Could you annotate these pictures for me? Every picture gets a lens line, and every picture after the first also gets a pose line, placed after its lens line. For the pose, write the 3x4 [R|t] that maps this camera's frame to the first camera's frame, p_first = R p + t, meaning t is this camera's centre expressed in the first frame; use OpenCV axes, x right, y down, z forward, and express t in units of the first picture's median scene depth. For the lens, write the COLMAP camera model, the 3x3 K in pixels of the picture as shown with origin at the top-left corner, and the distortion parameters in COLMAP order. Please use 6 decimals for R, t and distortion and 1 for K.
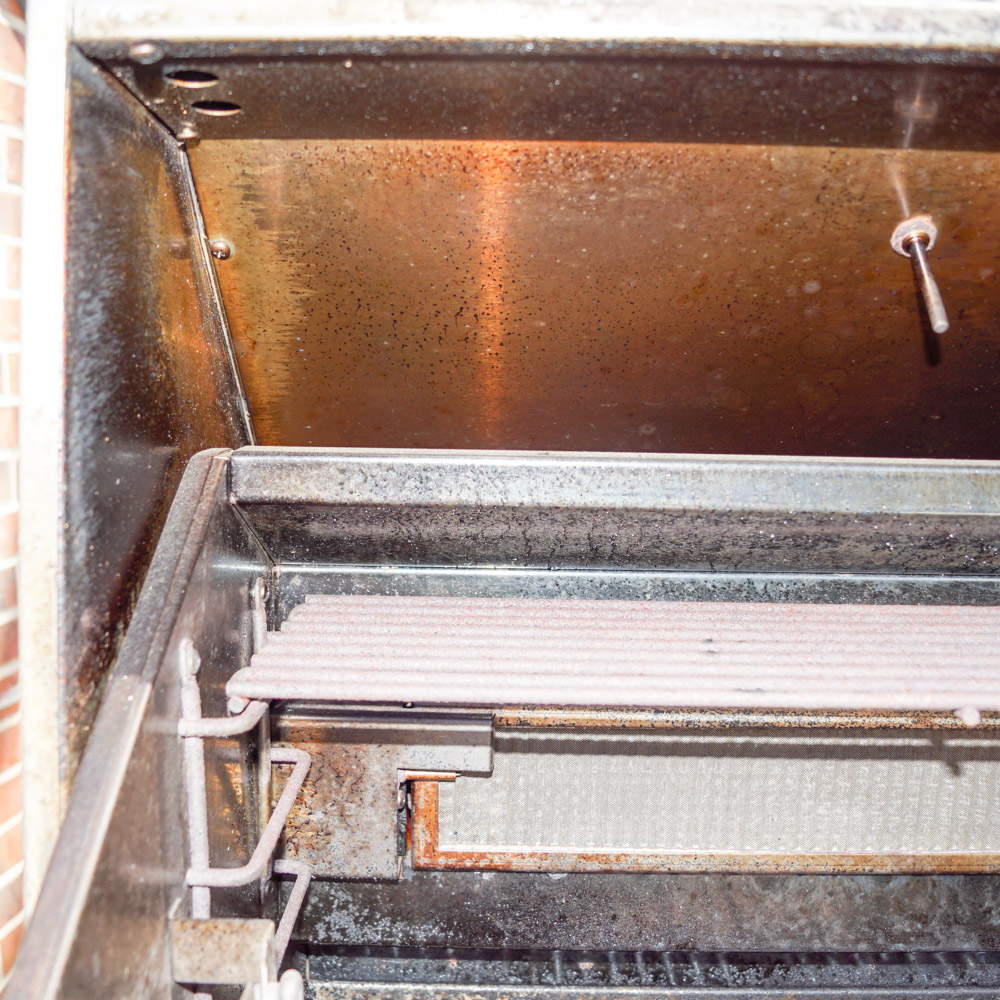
lens RADIAL K [[1154.6, 0, 482.2], [0, 1154.6, 516.6], [0, 0, 1]] dist [-0.094735, 0.021612]
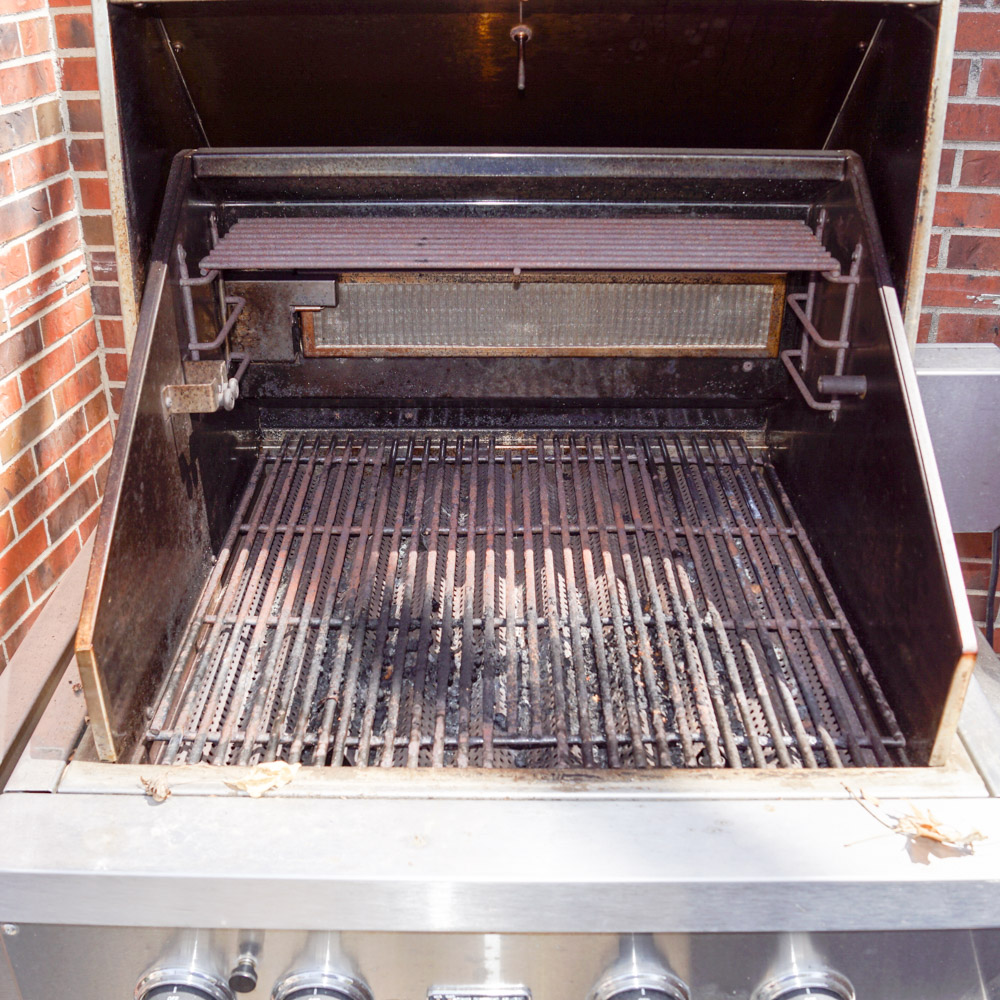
lens RADIAL K [[1154.6, 0, 482.2], [0, 1154.6, 516.6], [0, 0, 1]] dist [-0.094735, 0.021612]
pose [[0.999846, -0.017551, -0.000182, 0.249257], [0.016540, 0.938692, 0.344360, -0.116365], [-0.005873, -0.344310, 0.938838, -0.985015]]
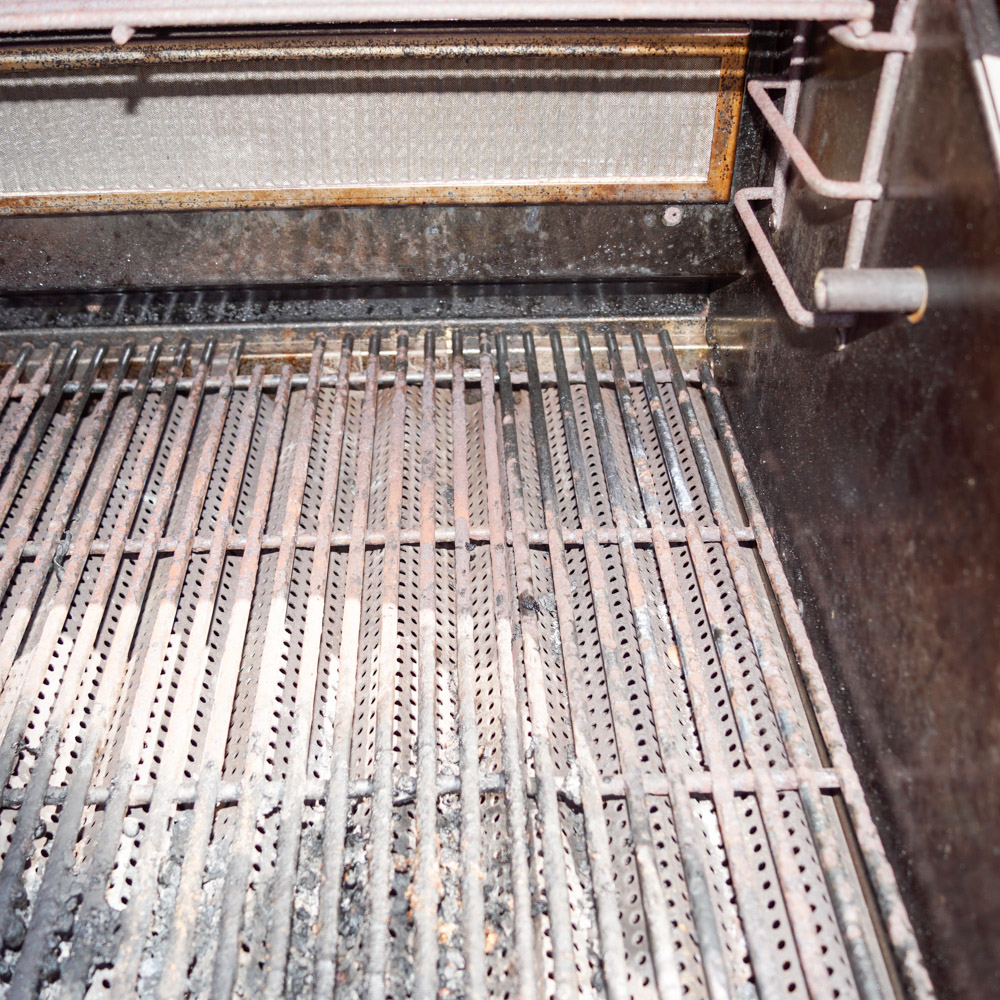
lens RADIAL K [[1154.6, 0, 482.2], [0, 1154.6, 516.6], [0, 0, 1]] dist [-0.094735, 0.021612]
pose [[0.998432, -0.043752, 0.034907, 0.493655], [0.020324, 0.864493, 0.502234, 0.037631], [-0.052151, -0.500737, 0.864027, -0.059831]]
